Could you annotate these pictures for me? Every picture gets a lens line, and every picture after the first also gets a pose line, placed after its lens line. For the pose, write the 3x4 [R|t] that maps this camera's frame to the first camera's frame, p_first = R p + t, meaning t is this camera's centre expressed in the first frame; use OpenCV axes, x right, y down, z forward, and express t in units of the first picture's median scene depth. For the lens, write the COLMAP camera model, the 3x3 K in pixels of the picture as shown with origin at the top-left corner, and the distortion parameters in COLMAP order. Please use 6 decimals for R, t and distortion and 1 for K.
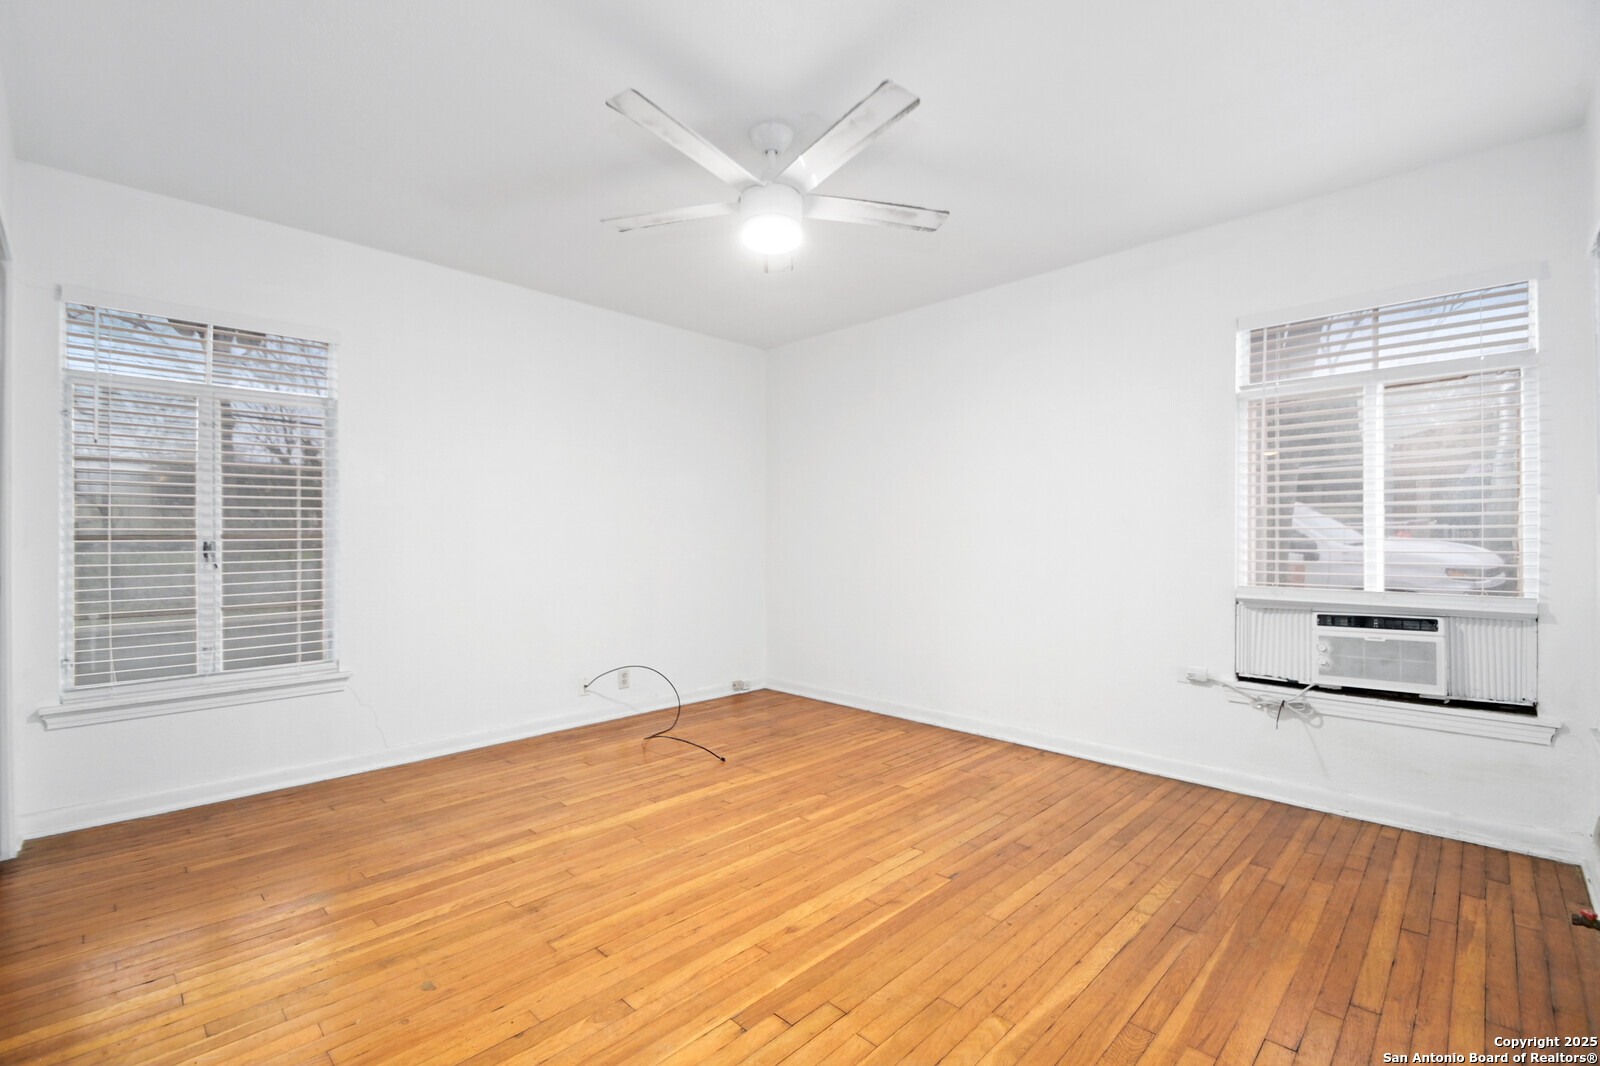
lens RADIAL K [[718.4, 0, 795.7], [0, 718.4, 551.1], [0, 0, 1]] dist [0.014010, -0.020264]
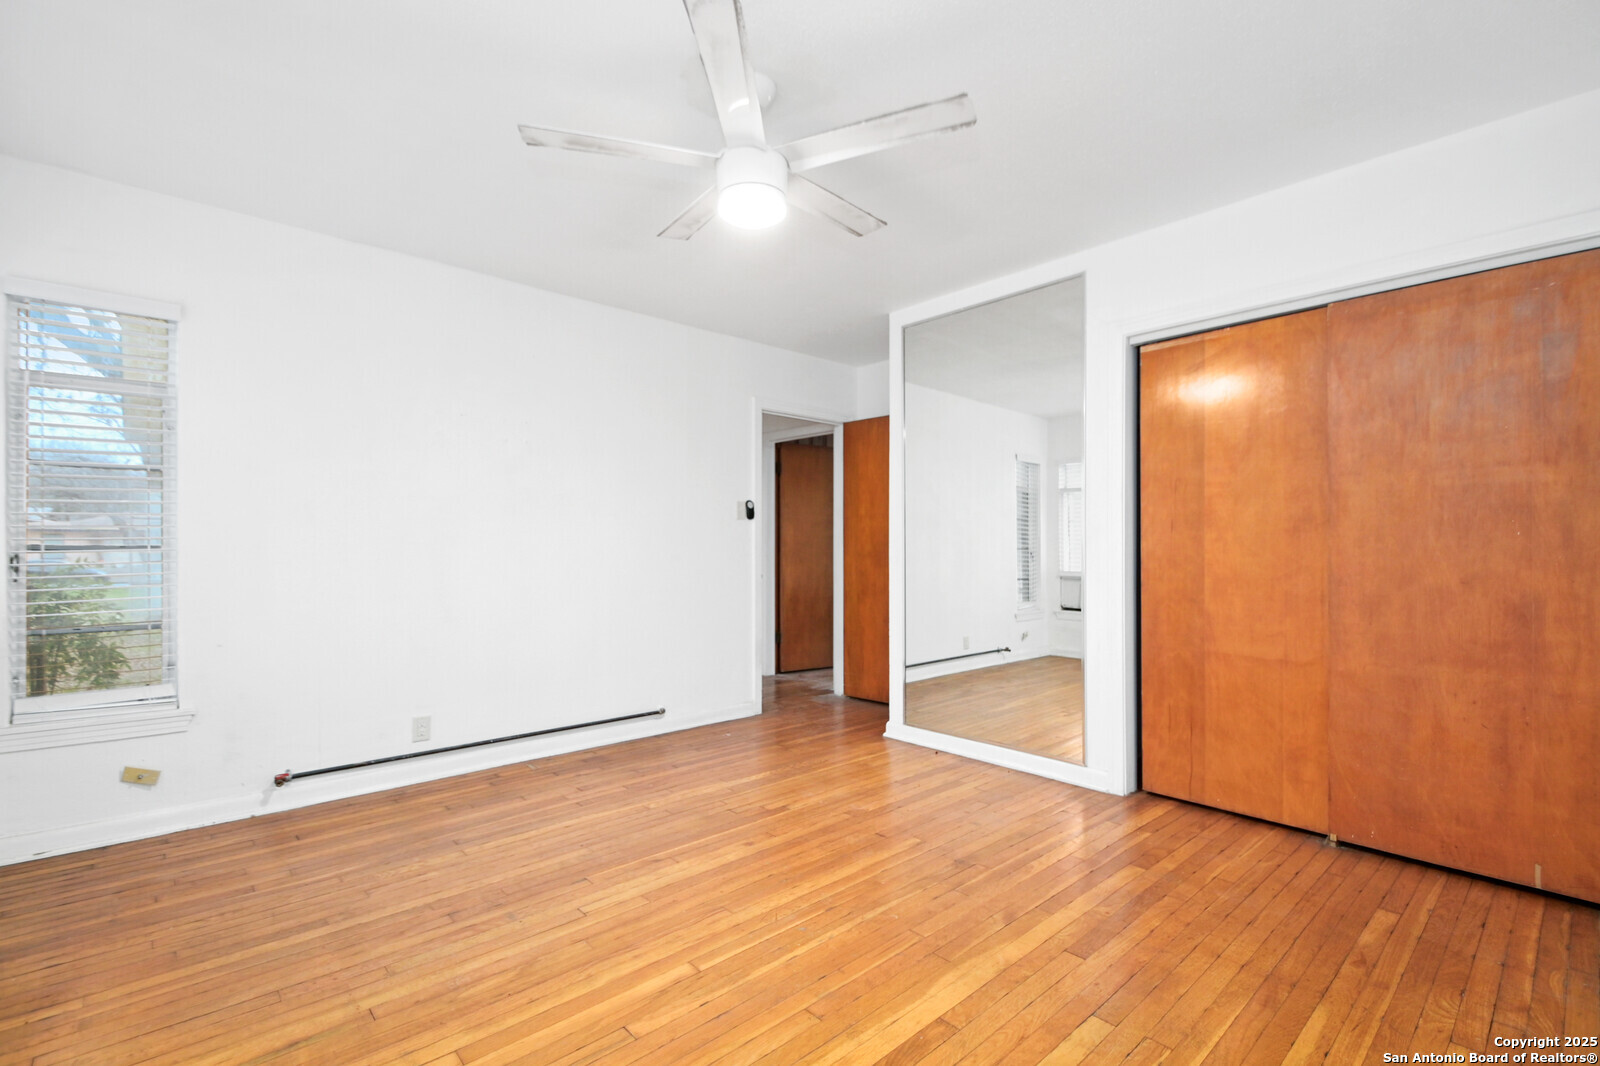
lens RADIAL K [[718.4, 0, 795.7], [0, 718.4, 551.1], [0, 0, 1]] dist [0.014010, -0.020264]
pose [[-0.998314, 0.001179, 0.058028, -0.137106], [0.002047, 0.999887, 0.014899, -0.029280], [-0.058004, 0.014992, -0.998204, 1.855198]]
